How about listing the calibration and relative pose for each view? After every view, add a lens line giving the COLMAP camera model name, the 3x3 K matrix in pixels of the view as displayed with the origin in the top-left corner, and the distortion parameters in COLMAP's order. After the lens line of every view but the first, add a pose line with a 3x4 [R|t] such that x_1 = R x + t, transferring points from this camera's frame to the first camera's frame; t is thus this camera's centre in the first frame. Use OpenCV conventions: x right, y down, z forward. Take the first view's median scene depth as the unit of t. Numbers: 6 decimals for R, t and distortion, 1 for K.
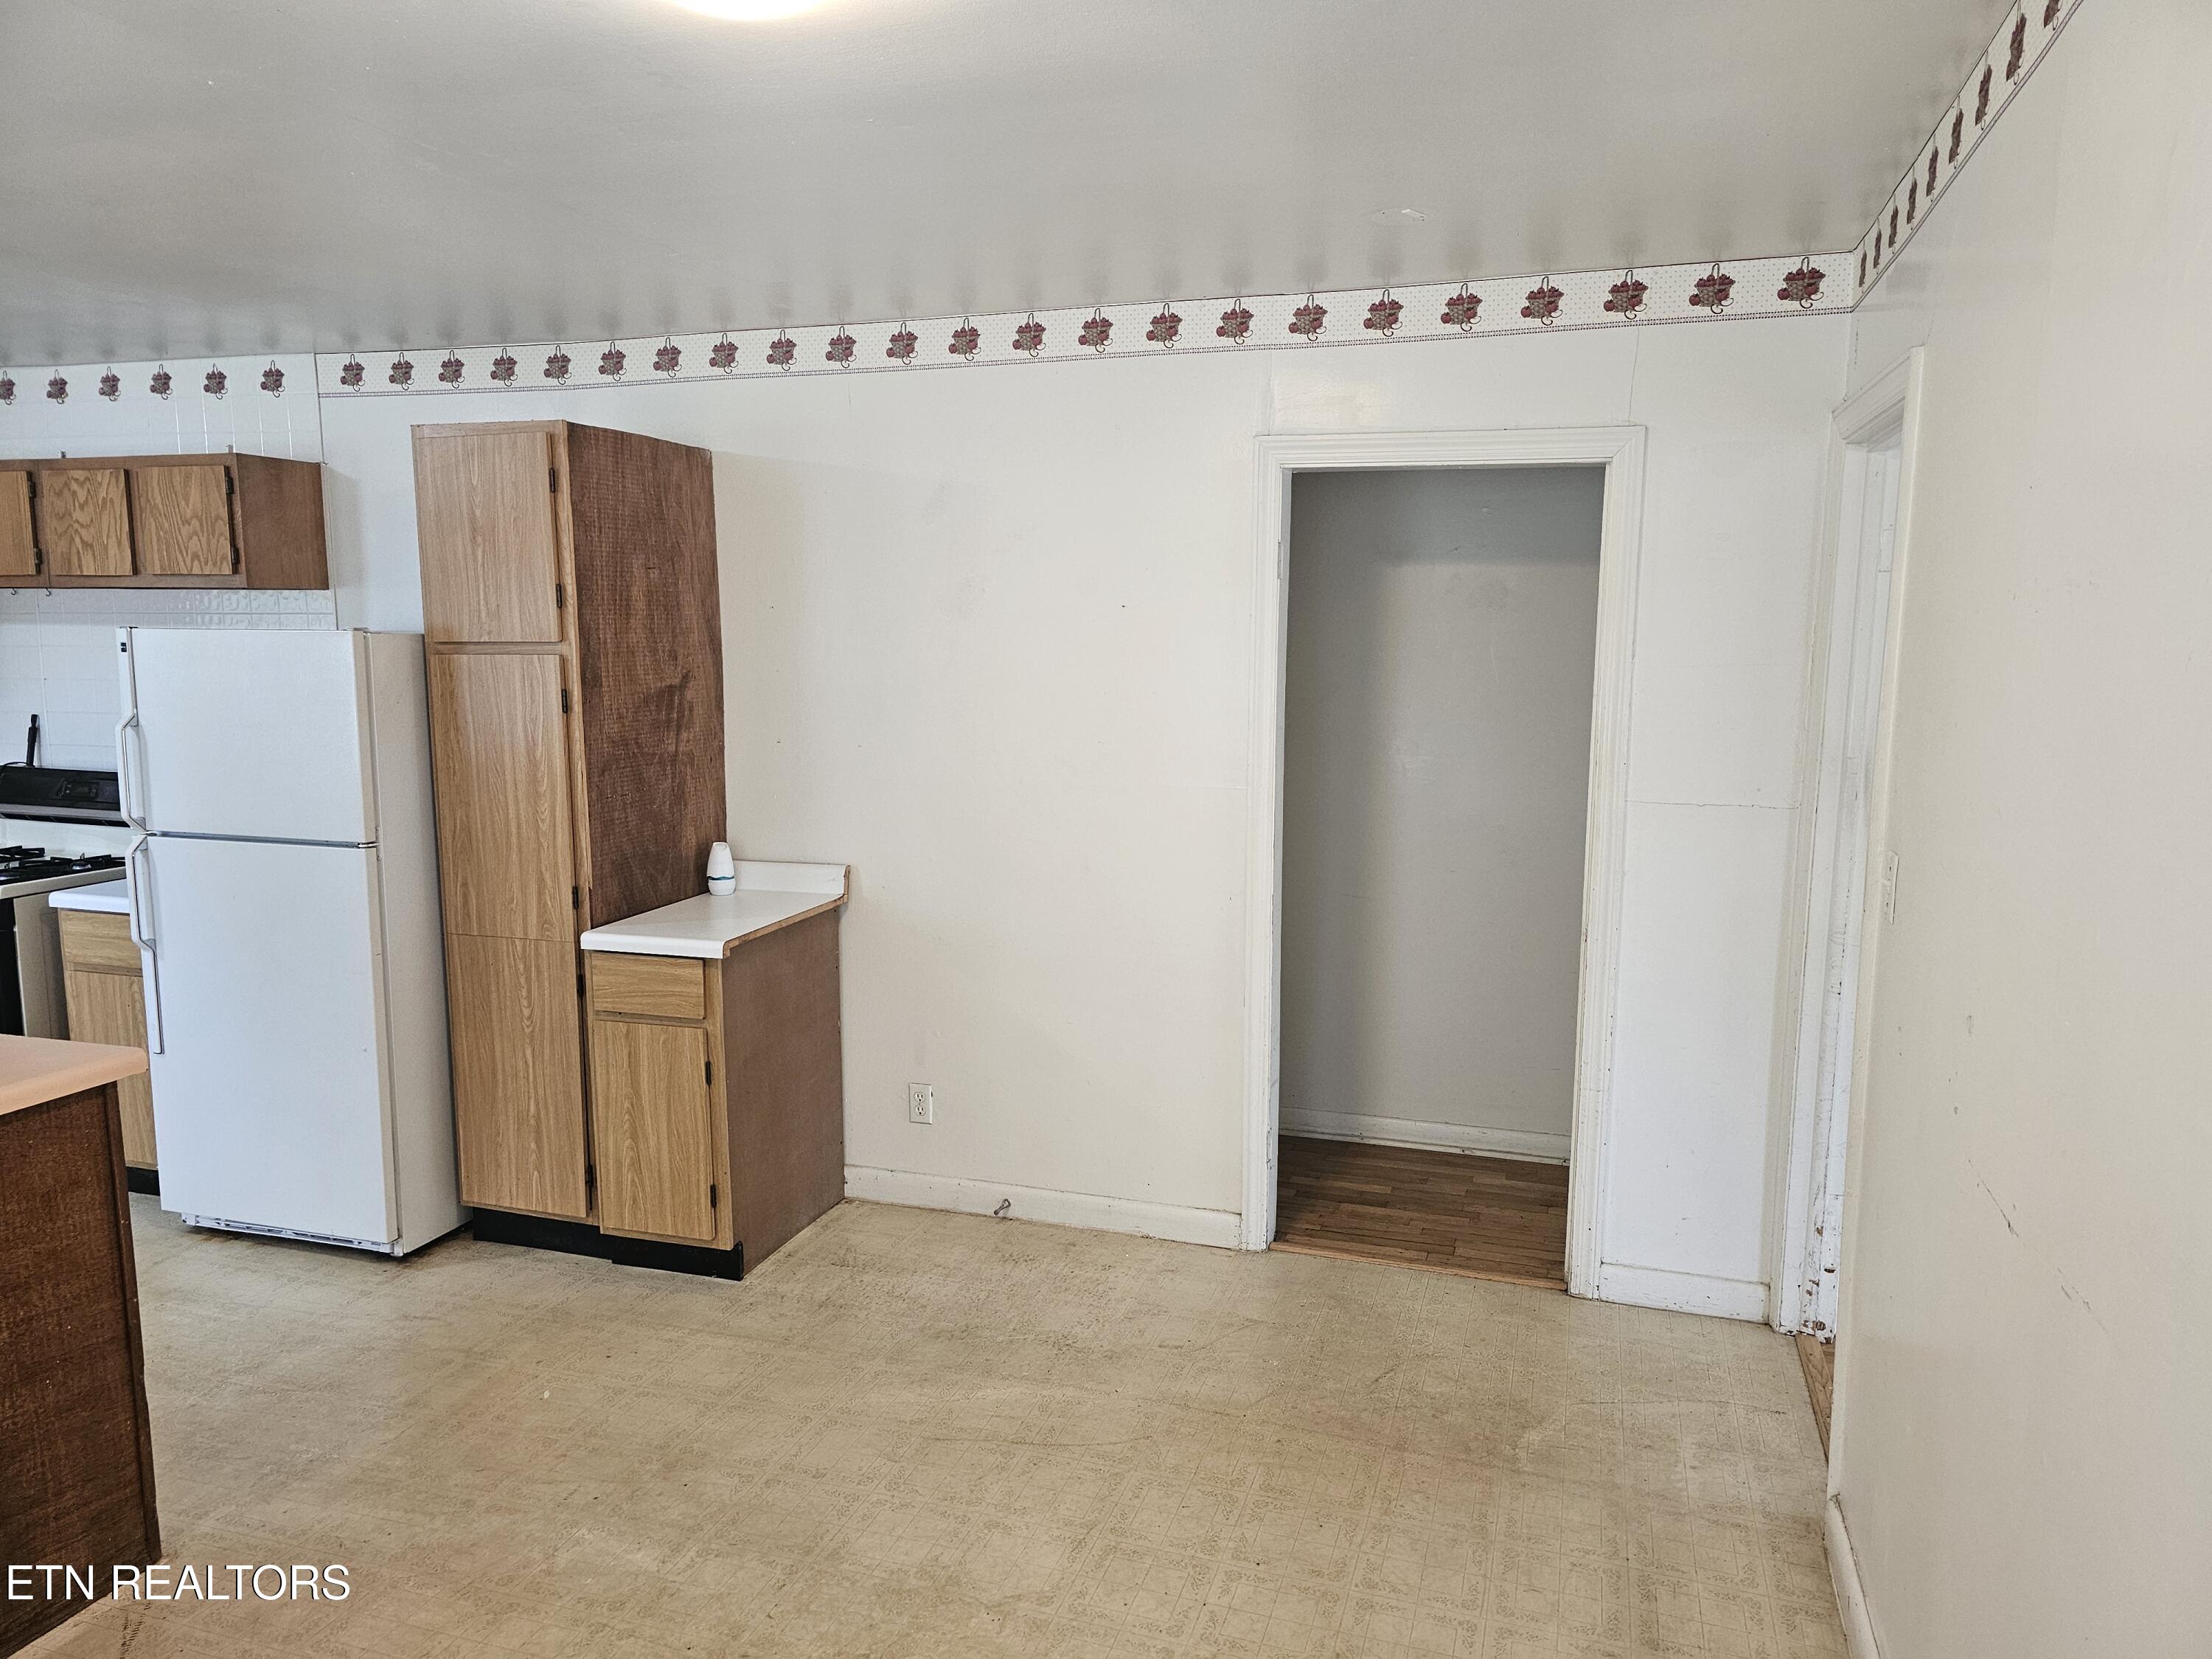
lens RADIAL K [[1463.7, 0, 1107.5], [0, 1463.7, 841.1], [0, 0, 1]] dist [0.057815, -0.053331]
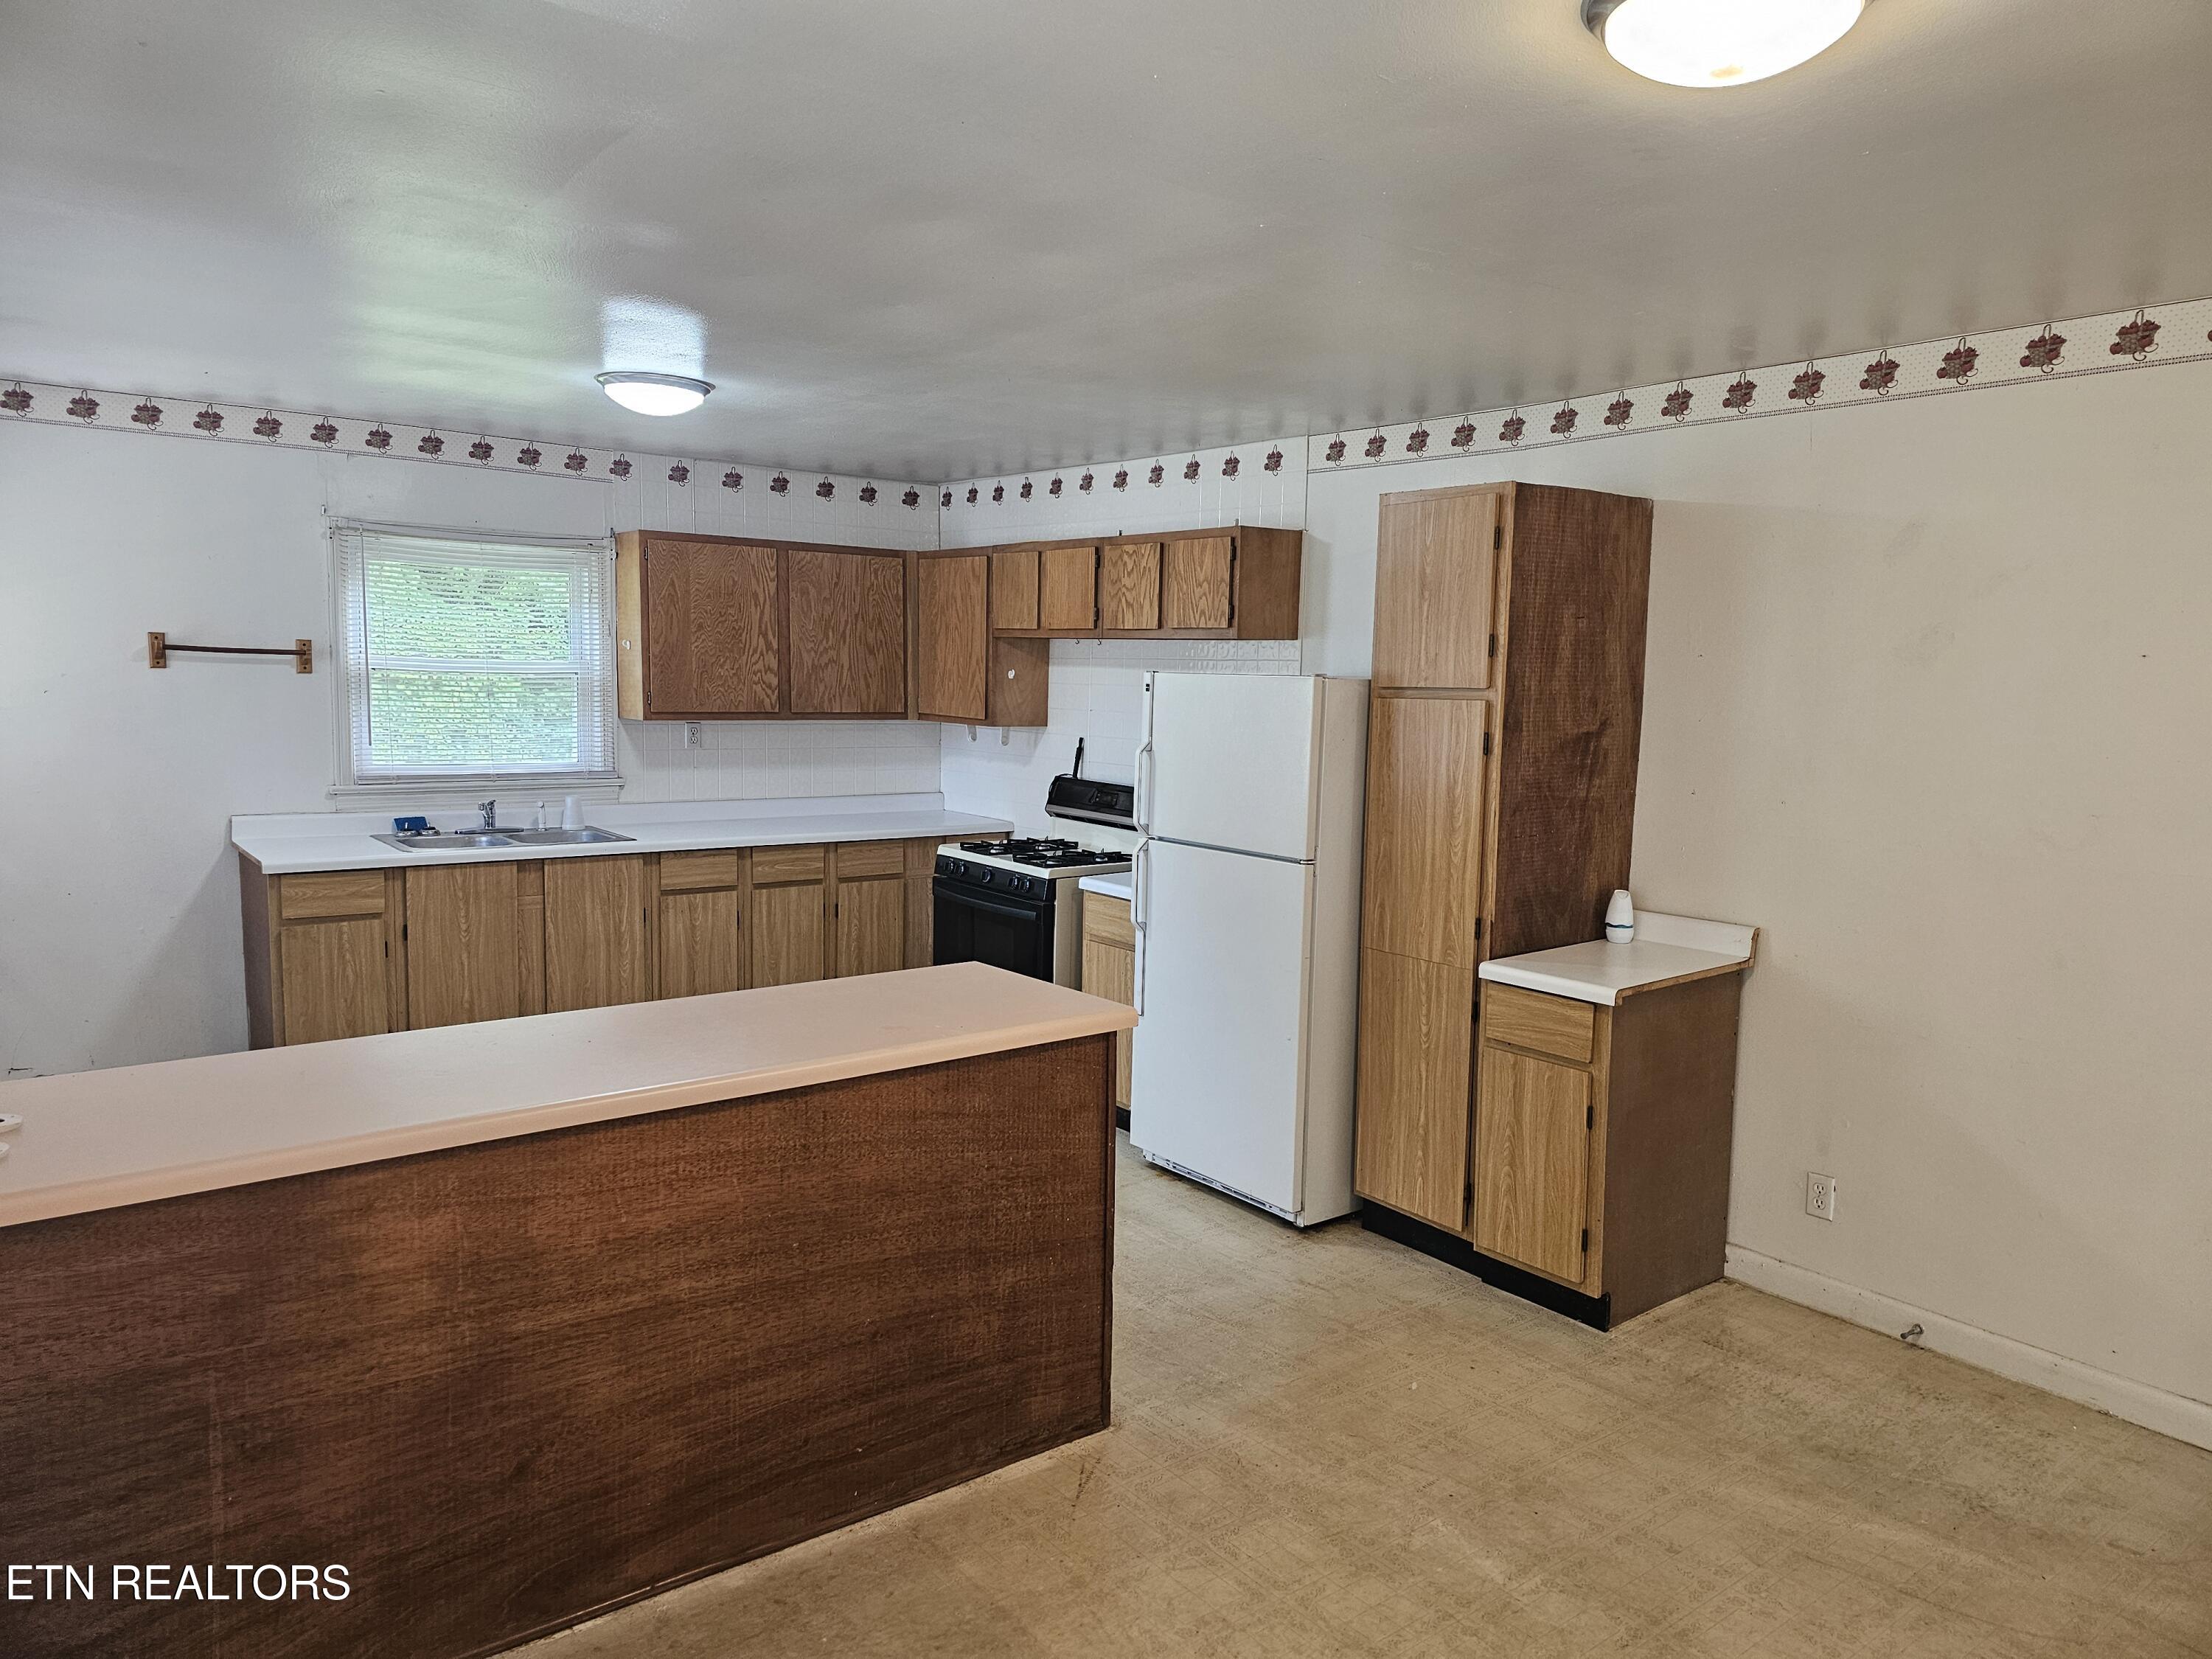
lens RADIAL K [[1463.7, 0, 1111.3], [0, 1463.7, 844.8], [0, 0, 1]] dist [0.057815, -0.053331]
pose [[0.827294, 0.080478, -0.555975, 0.003092], [-0.094696, 0.995501, 0.003191, -0.000058], [0.553731, 0.050009, 0.831193, -0.026254]]
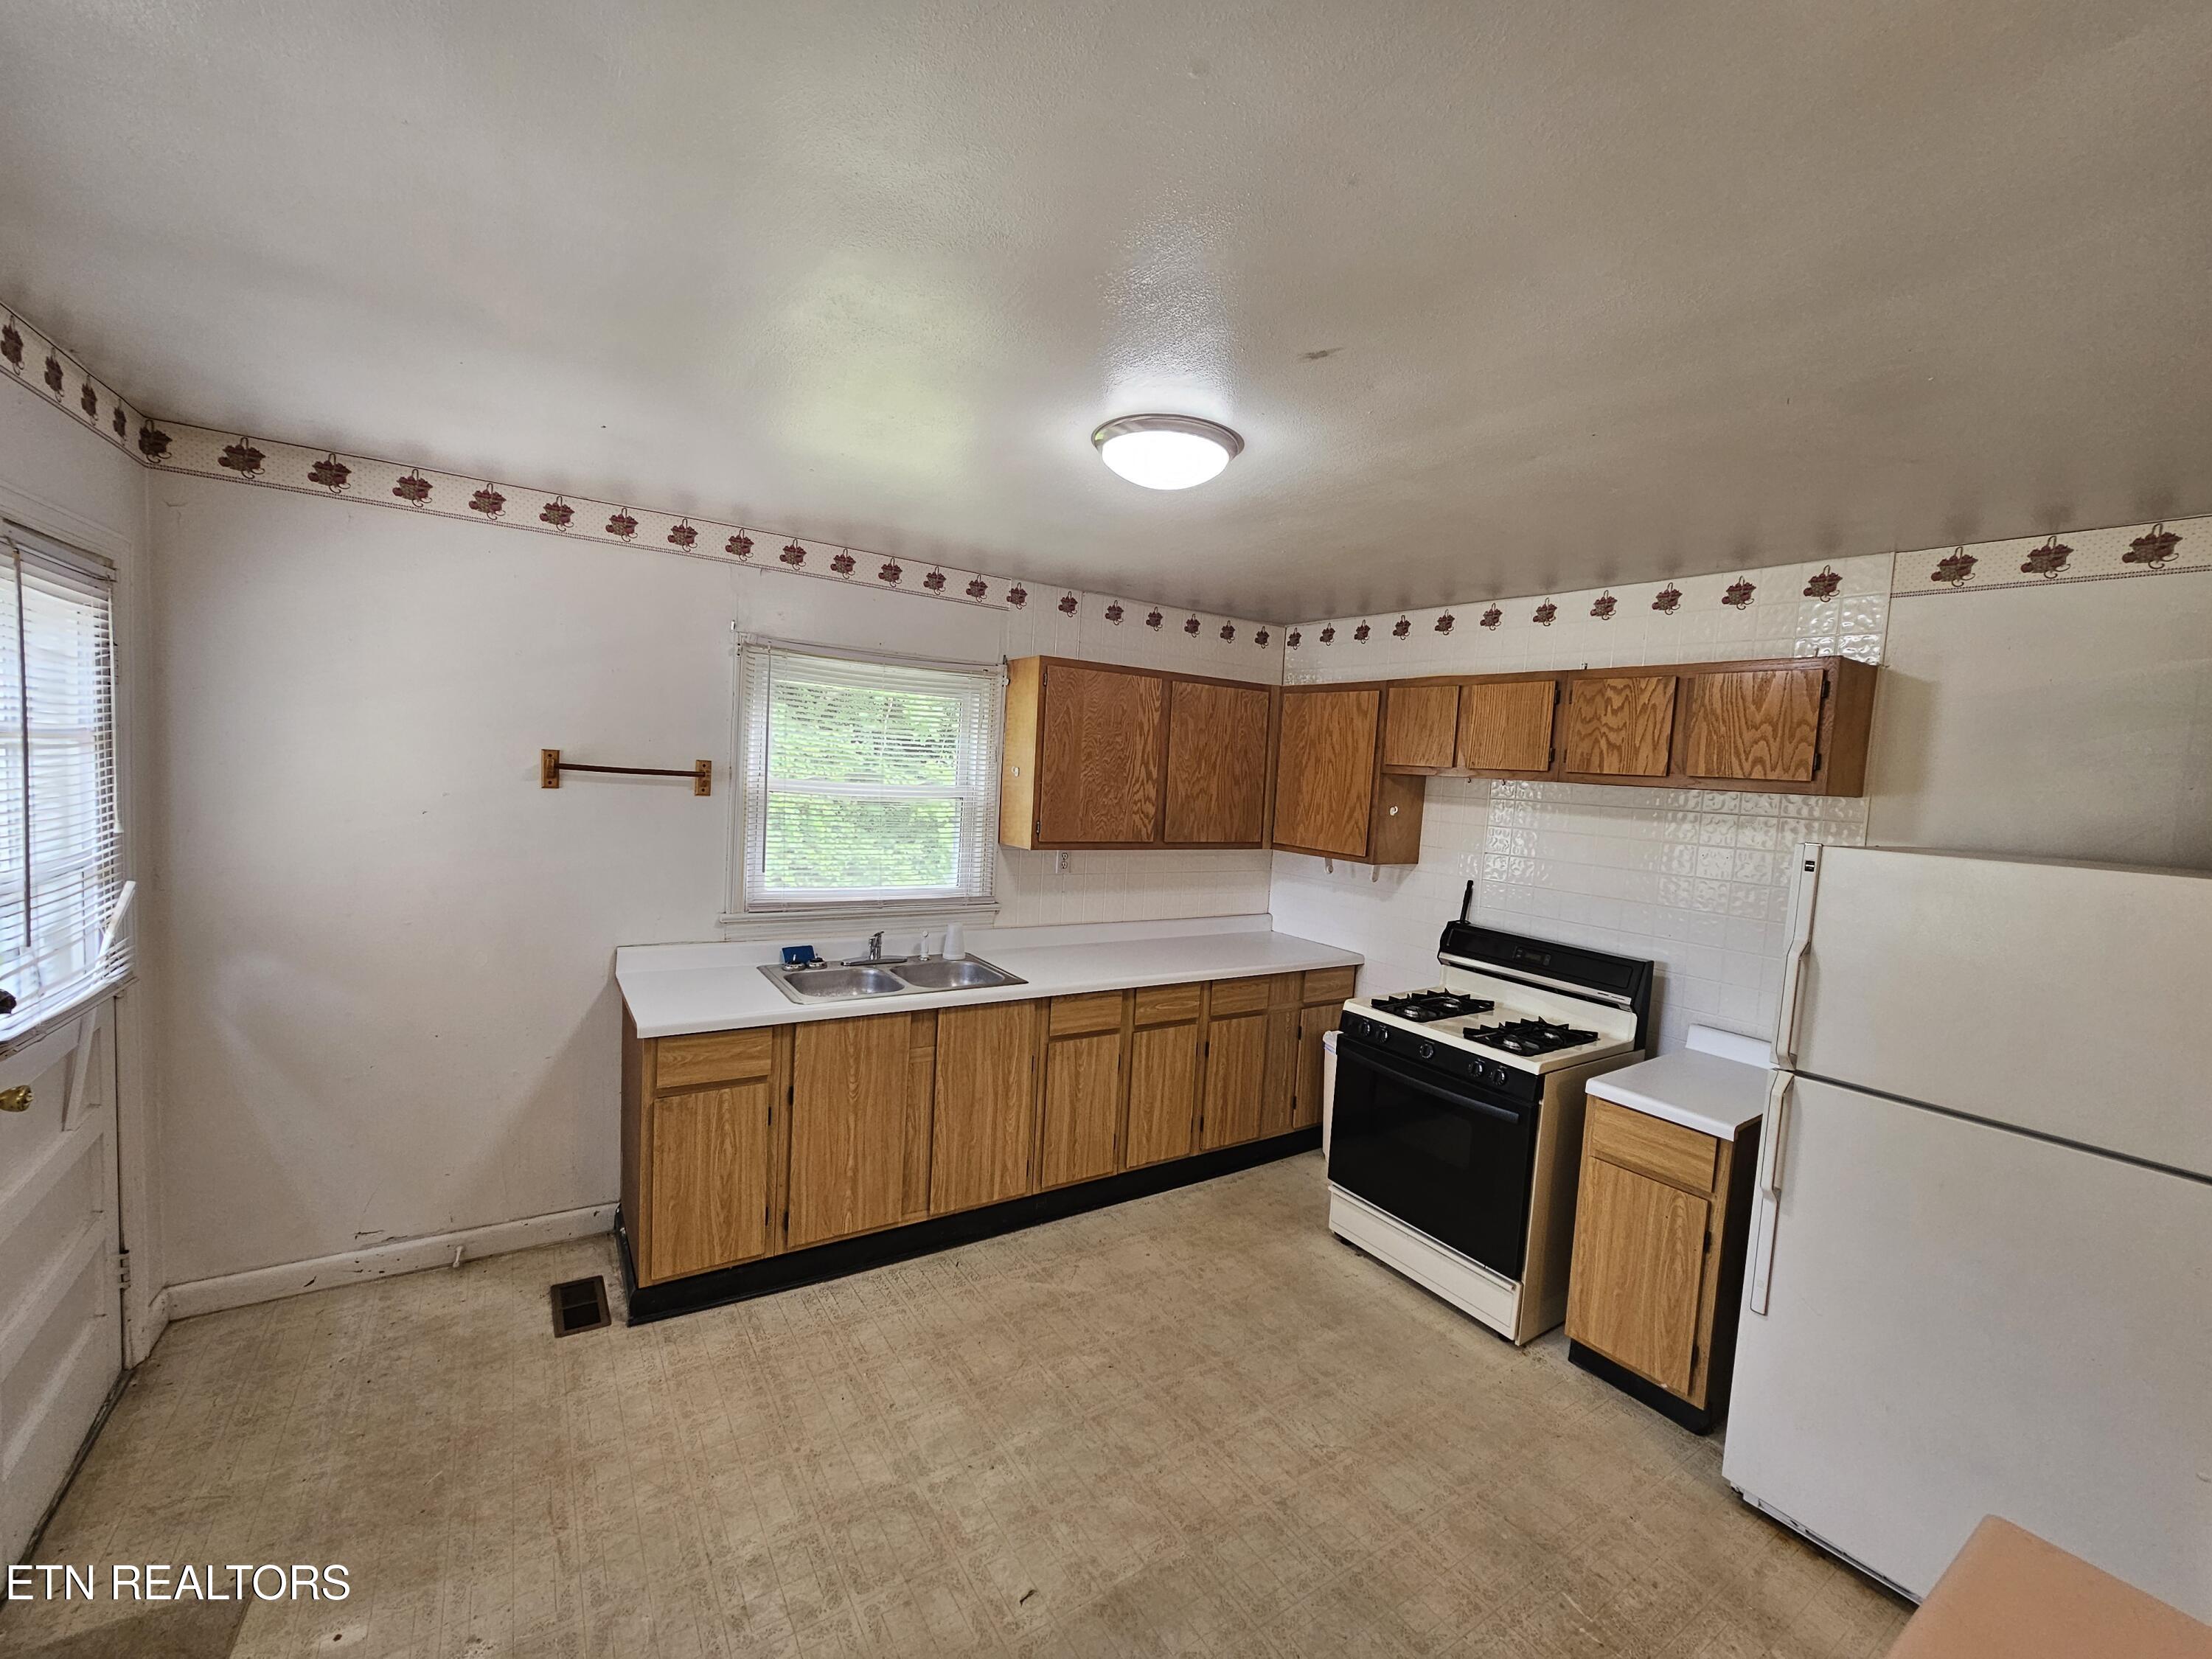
lens RADIAL K [[906.4, 0, 1111.3], [0, 906.4, 831.2], [0, 0, 1]] dist [-0.002011, 0.002305]
pose [[0.779810, 0.080051, -0.620877, -0.631006], [-0.135475, 0.989868, -0.042528, -0.068578], [0.611182, 0.117277, 0.782753, 0.302000]]
